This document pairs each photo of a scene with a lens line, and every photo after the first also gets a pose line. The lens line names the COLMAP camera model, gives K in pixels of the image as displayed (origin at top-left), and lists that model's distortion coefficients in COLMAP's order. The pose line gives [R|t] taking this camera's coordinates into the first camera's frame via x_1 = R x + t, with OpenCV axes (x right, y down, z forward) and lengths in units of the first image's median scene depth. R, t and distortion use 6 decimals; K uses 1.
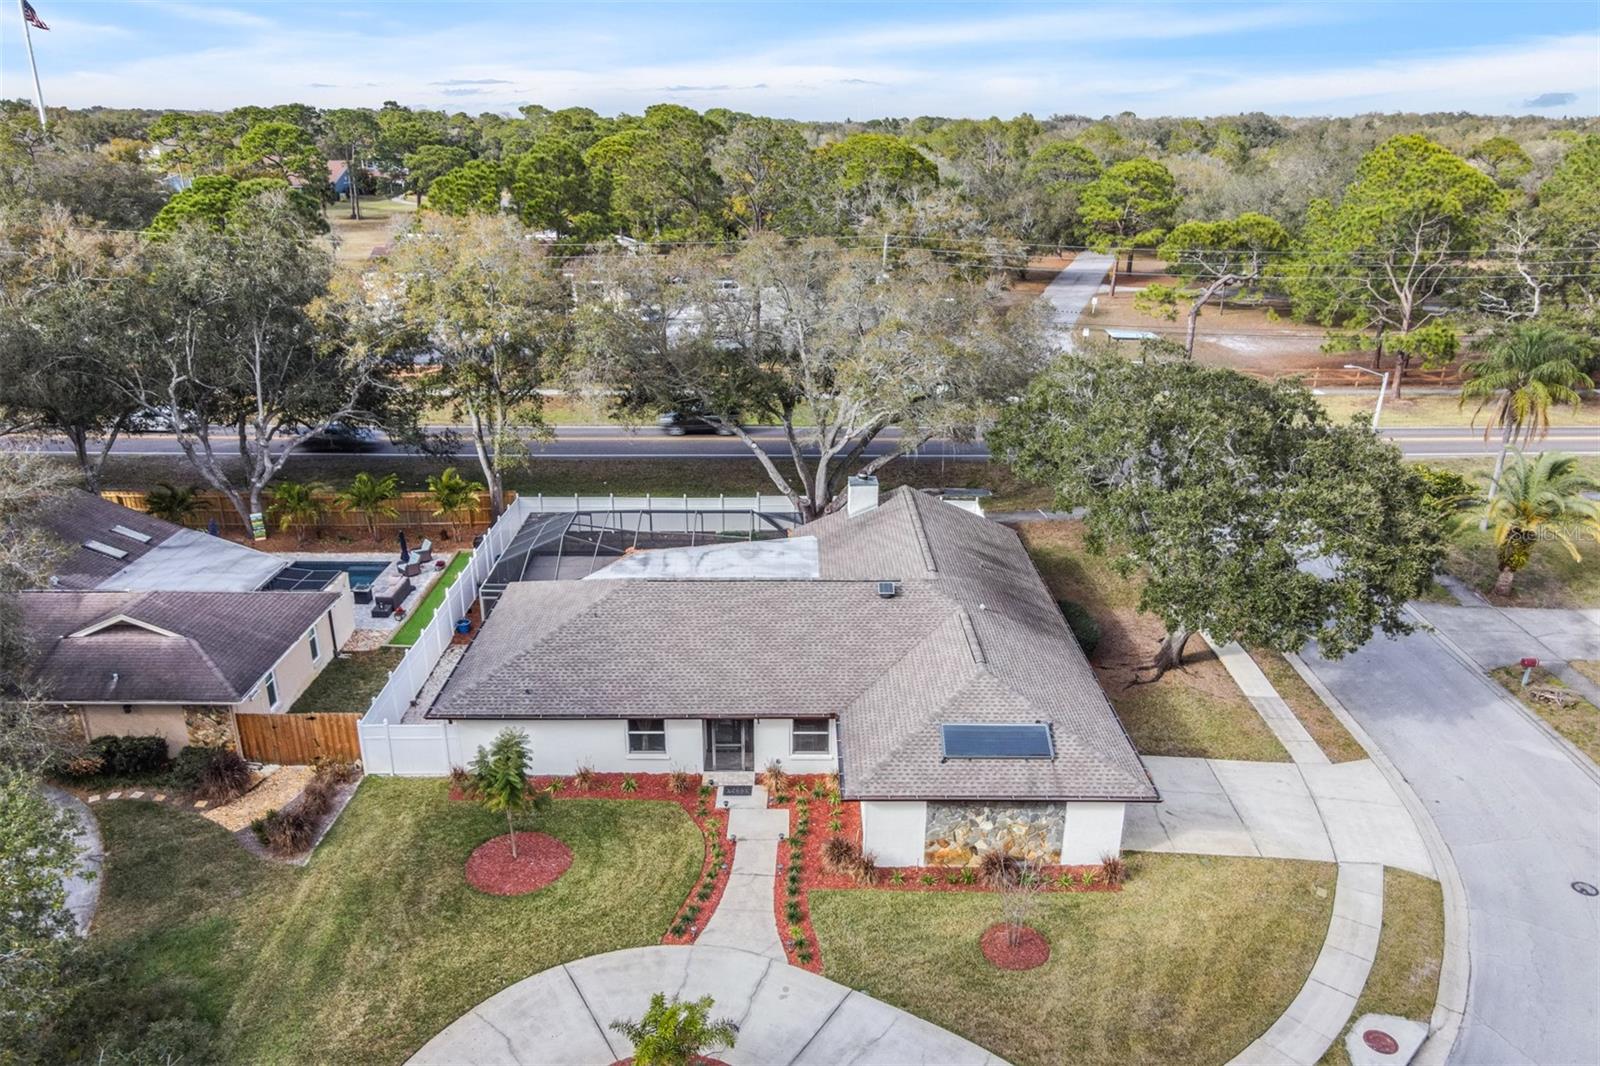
lens RADIAL K [[1161.4, 0, 798.3], [0, 1161.4, 593.7], [0, 0, 1]] dist [0.003392, 0.005872]
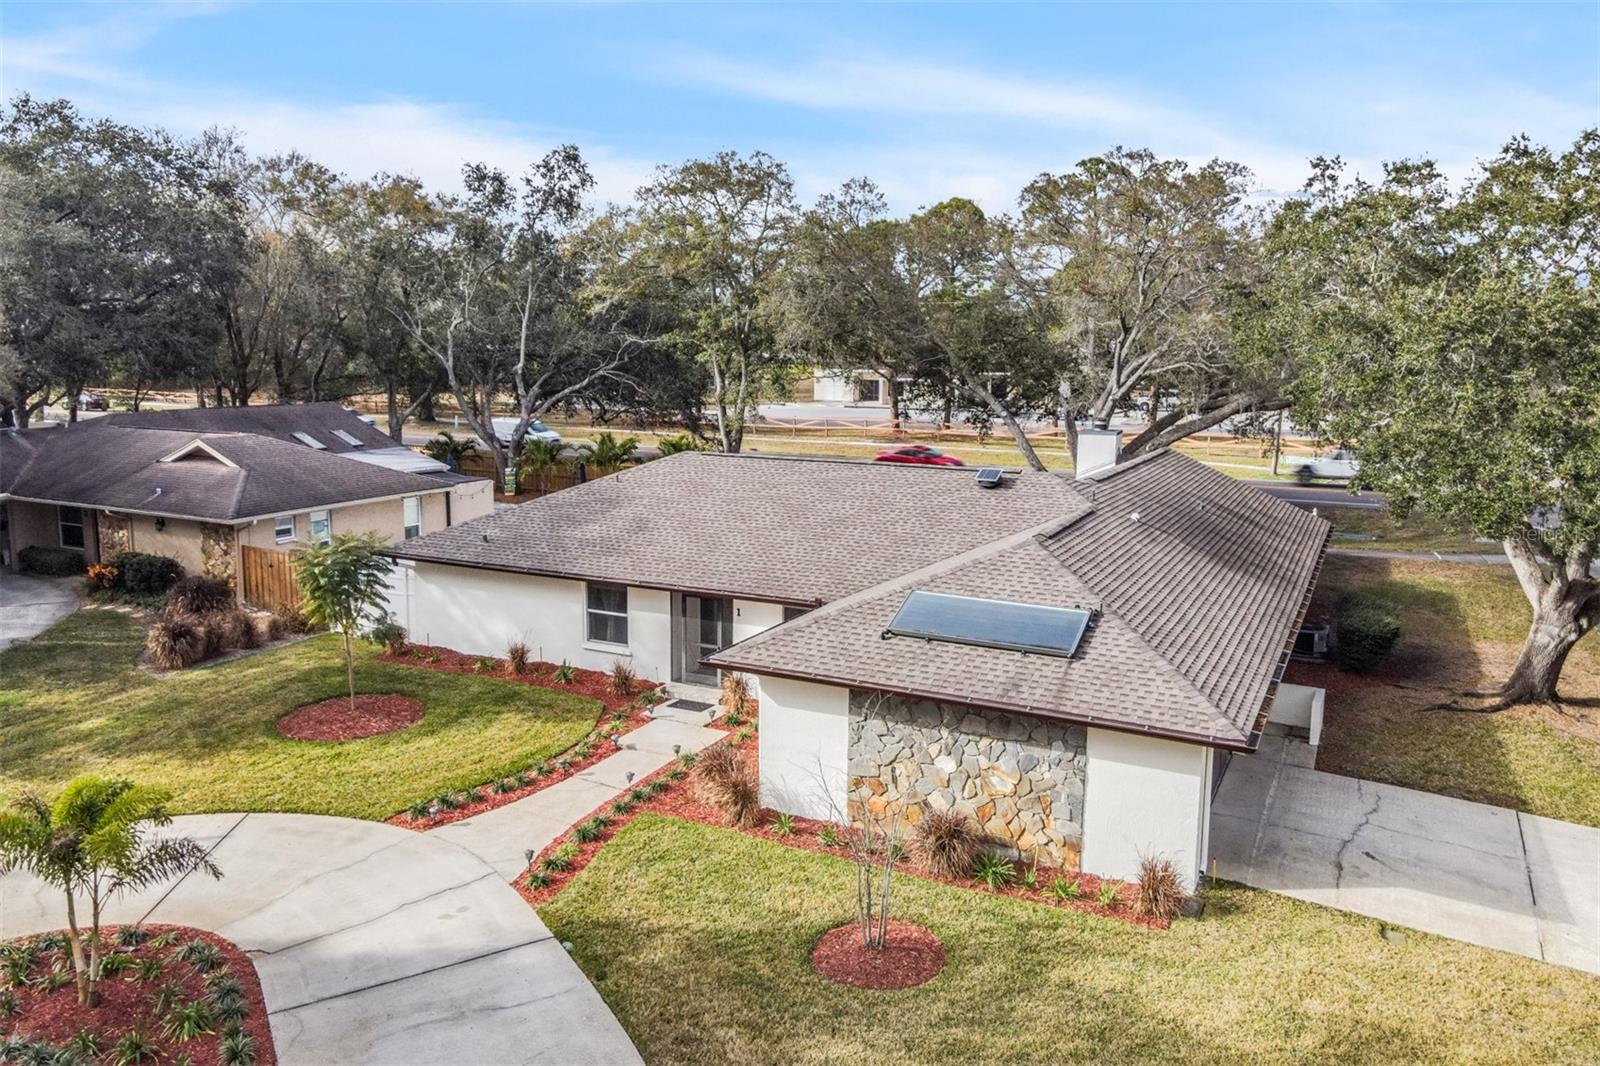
lens RADIAL K [[1162.5, 0, 804.8], [0, 1162.5, 491.3], [0, 0, 1]] dist [0.011236, 0.001845]
pose [[0.892125, 0.062821, -0.447400, 0.336813], [-0.174644, 0.961257, -0.213271, 0.199200], [0.416668, 0.268400, 0.868533, 0.430854]]
